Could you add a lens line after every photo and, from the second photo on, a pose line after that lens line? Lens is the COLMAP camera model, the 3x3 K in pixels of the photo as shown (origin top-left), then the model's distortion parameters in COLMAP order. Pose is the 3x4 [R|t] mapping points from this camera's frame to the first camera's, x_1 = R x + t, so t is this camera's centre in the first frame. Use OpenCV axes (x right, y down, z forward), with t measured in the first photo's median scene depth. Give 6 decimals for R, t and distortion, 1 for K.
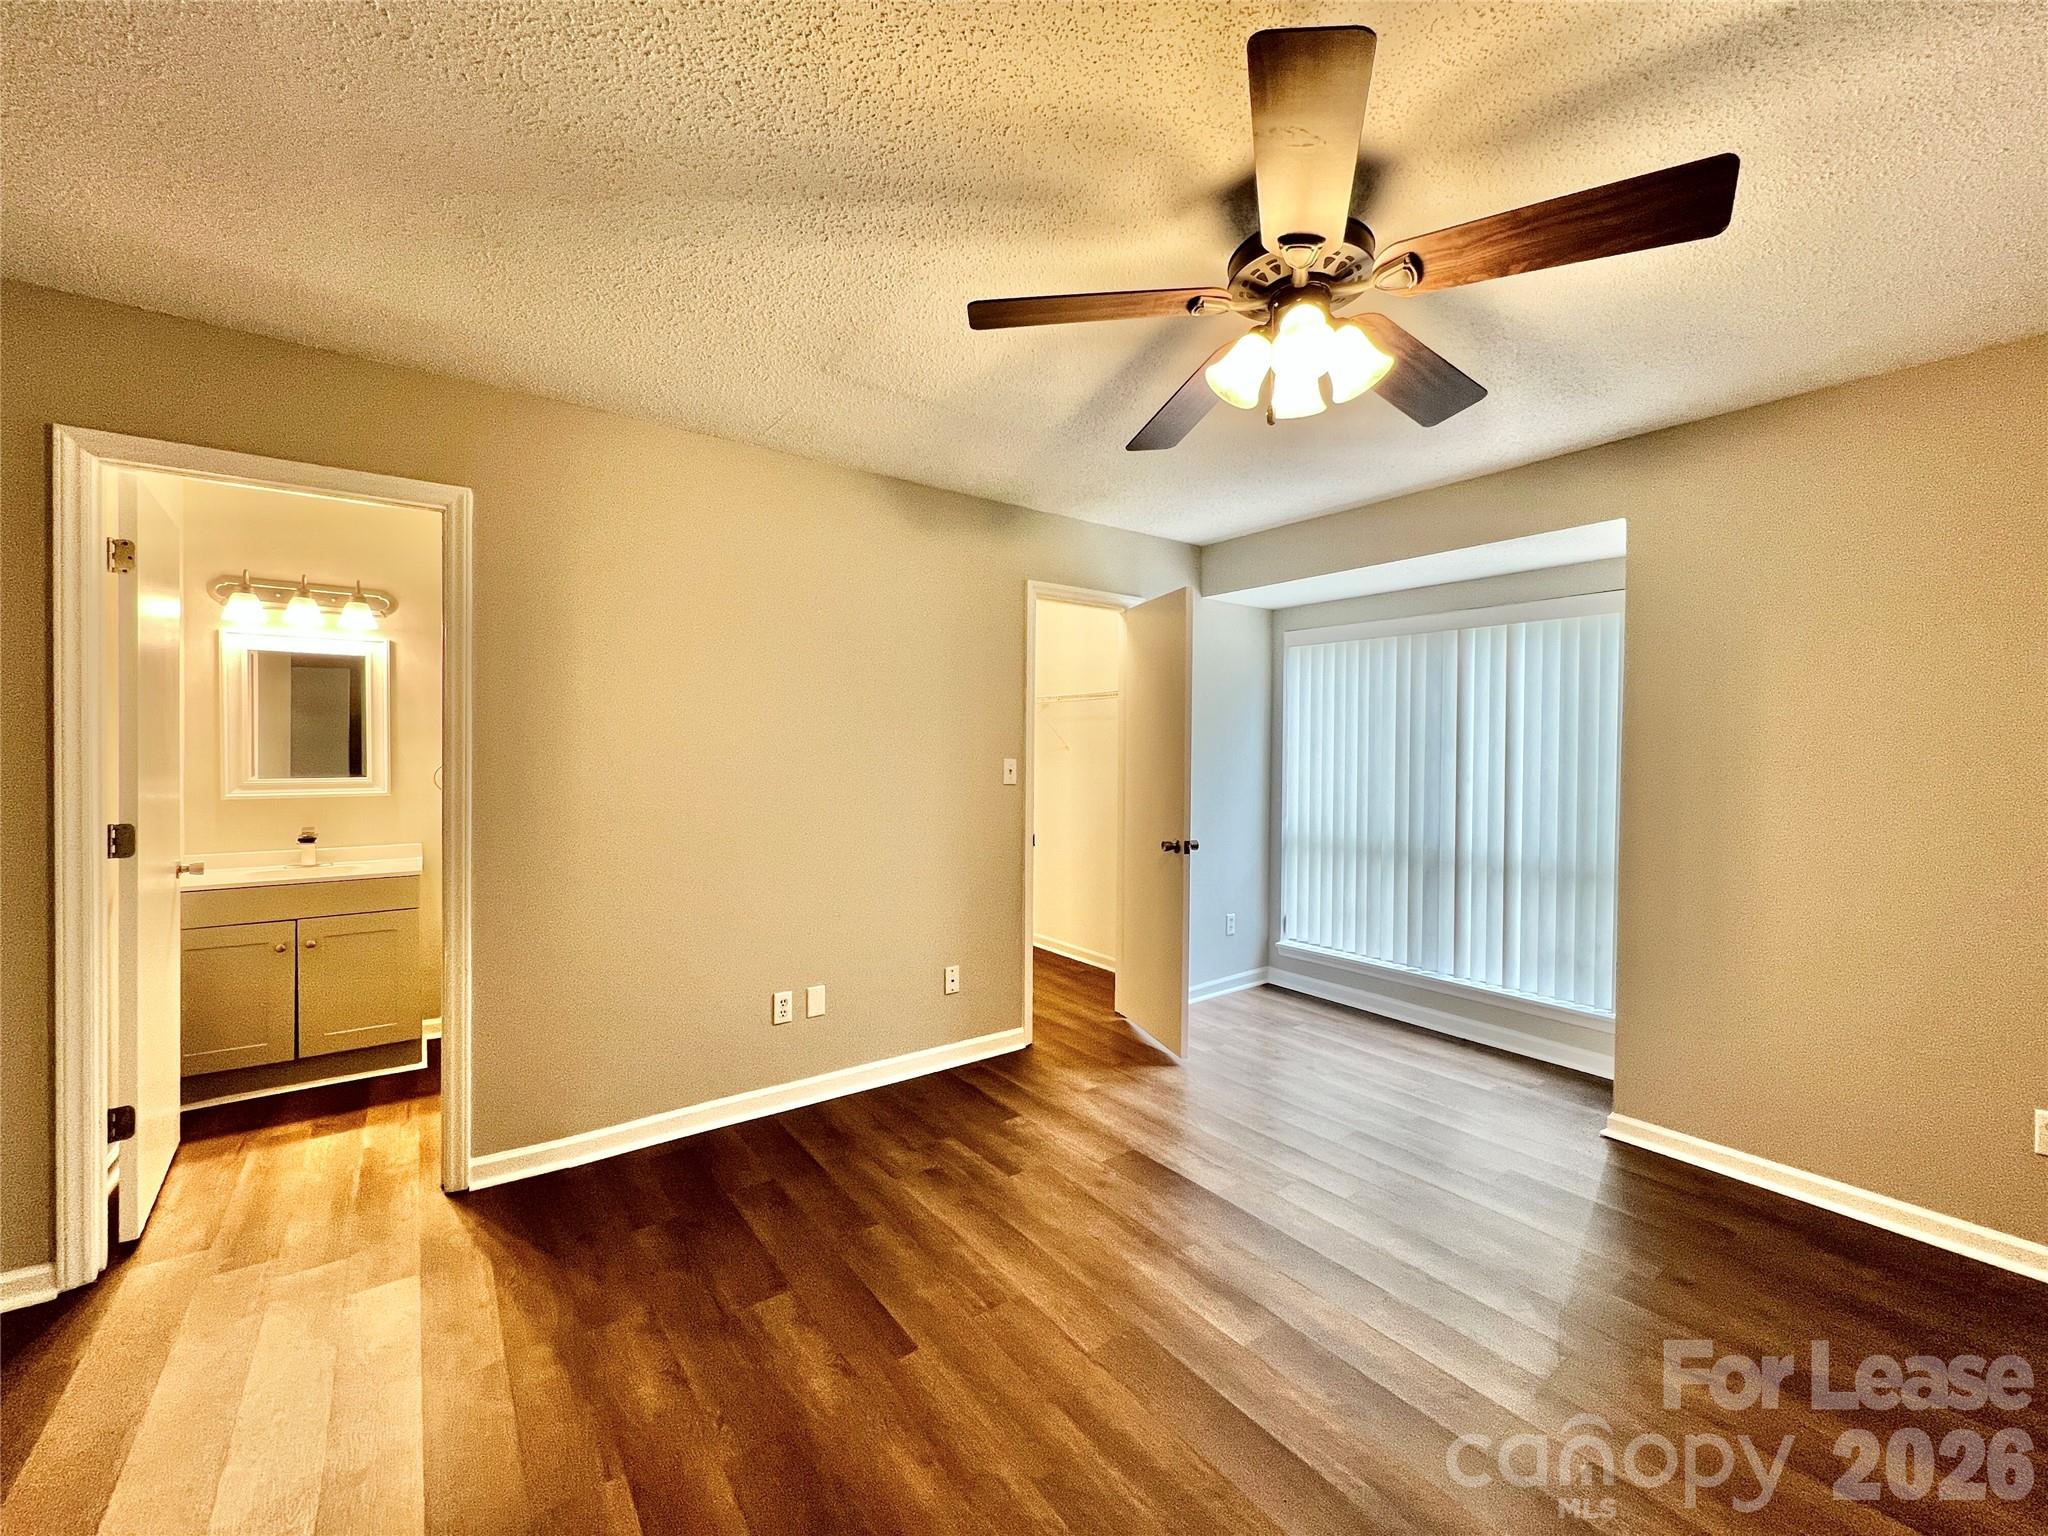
lens RADIAL K [[818.7, 0, 1021.1], [0, 818.7, 761.4], [0, 0, 1]] dist [0.000060, 0.000056]
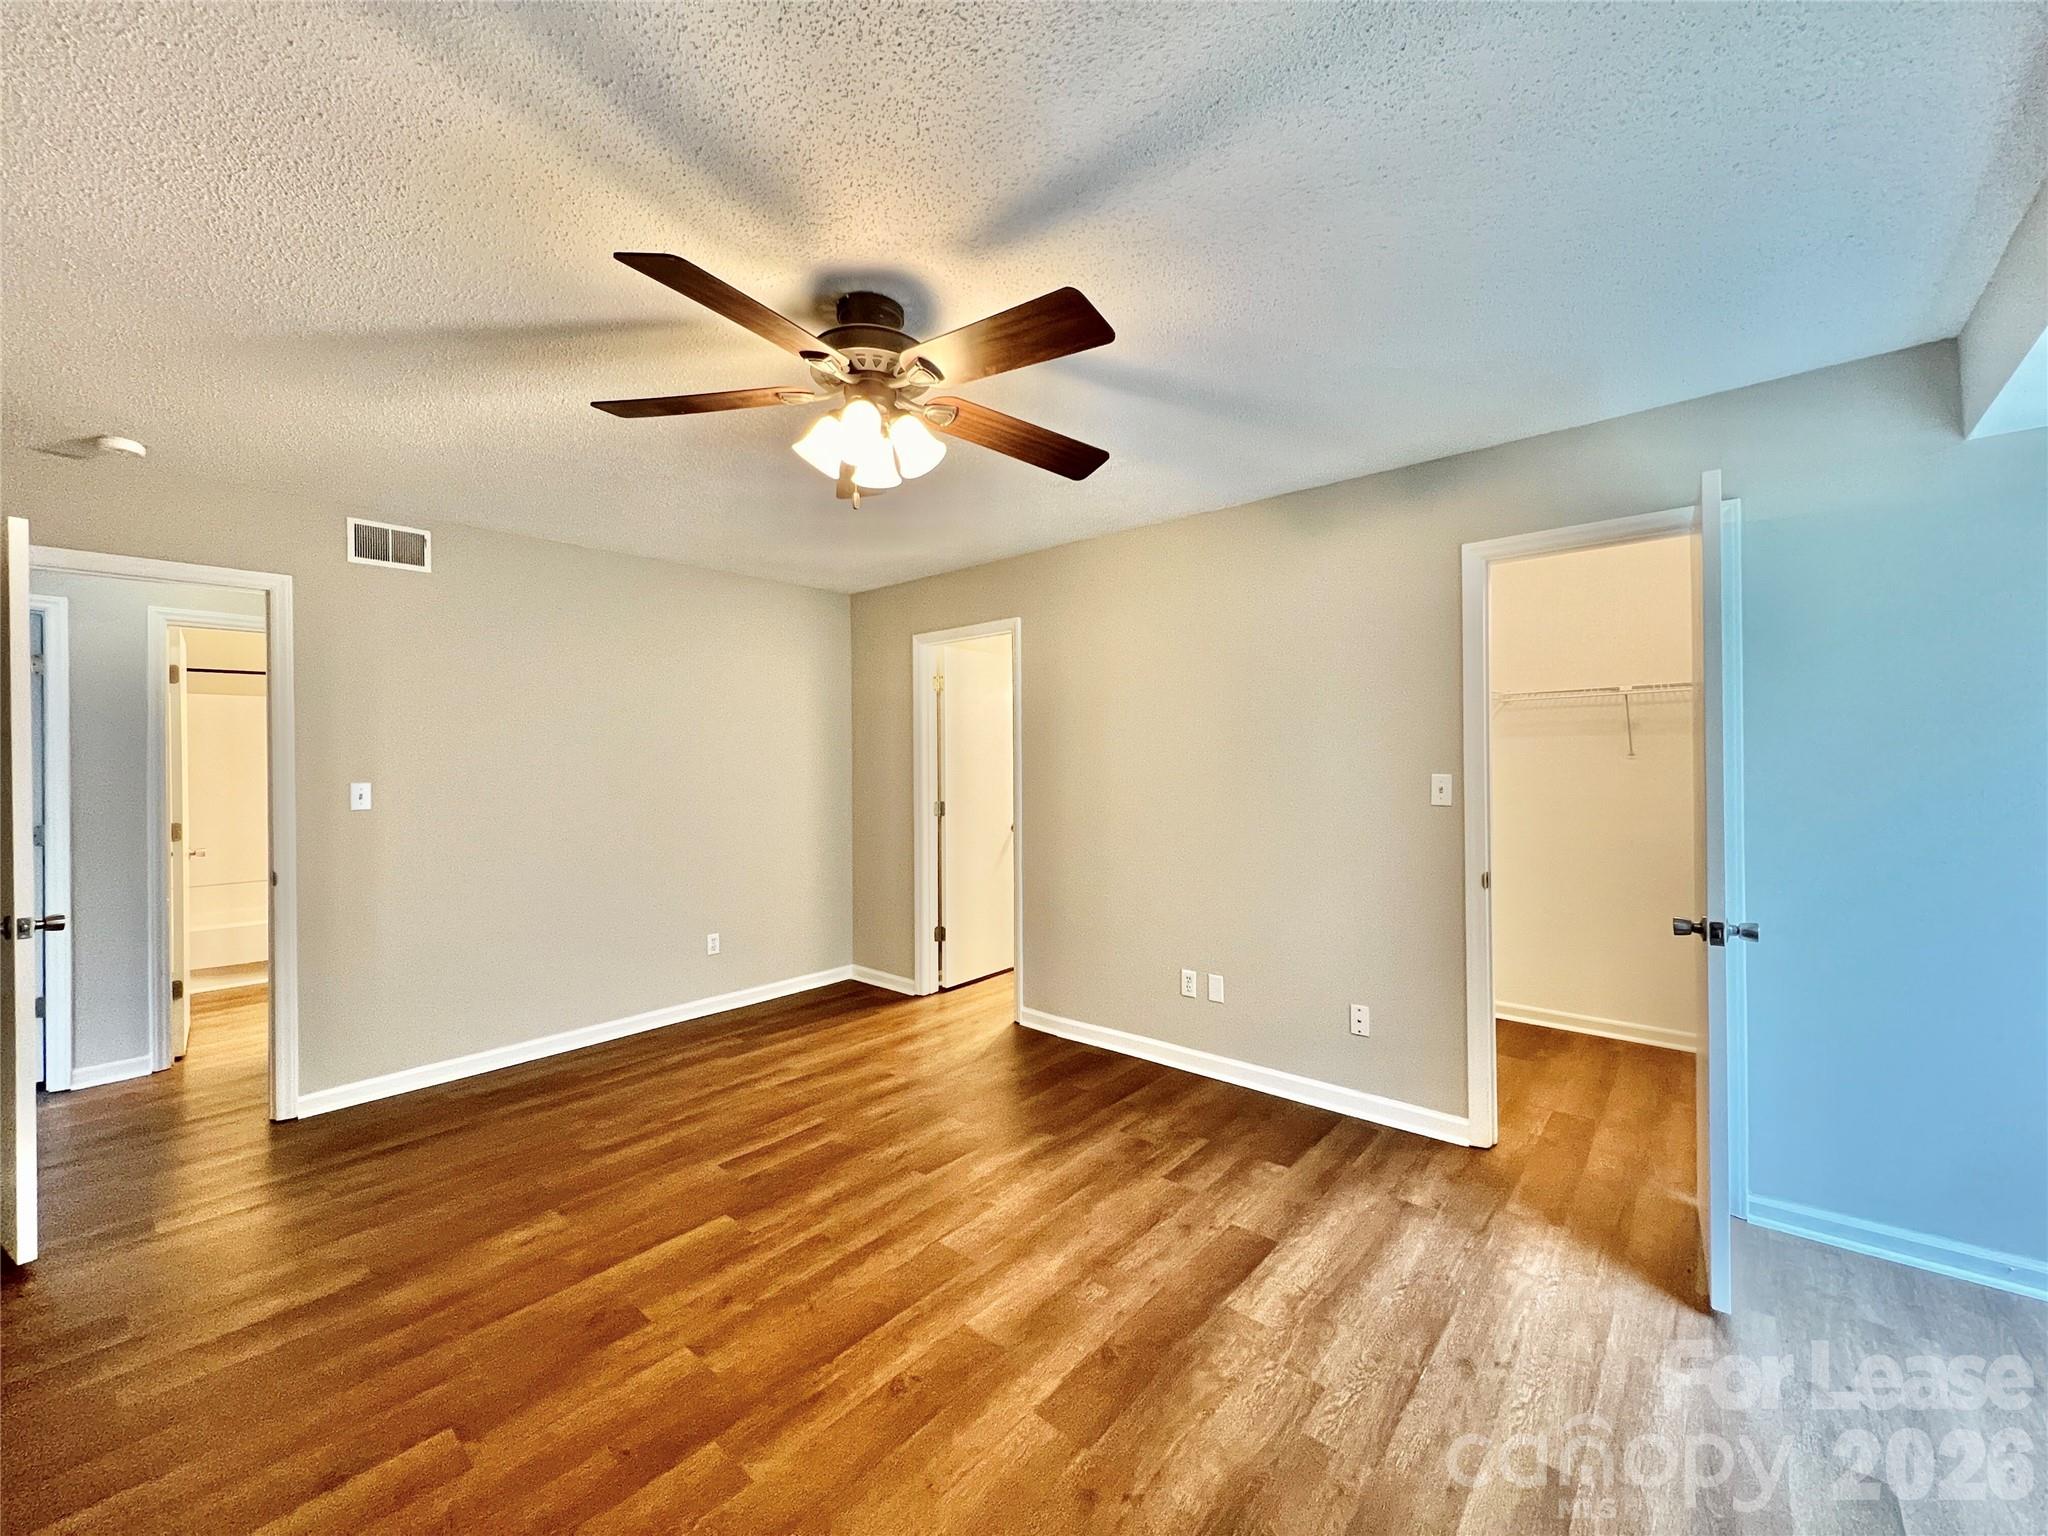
lens RADIAL K [[818.7, 0, 1021.1], [0, 818.7, 761.4], [0, 0, 1]] dist [0.000060, 0.000056]
pose [[0.224811, -0.007340, -0.974375, 0.808530], [-0.002487, 0.999964, -0.008106, -0.009968], [0.974399, 0.004246, 0.224785, 0.496460]]
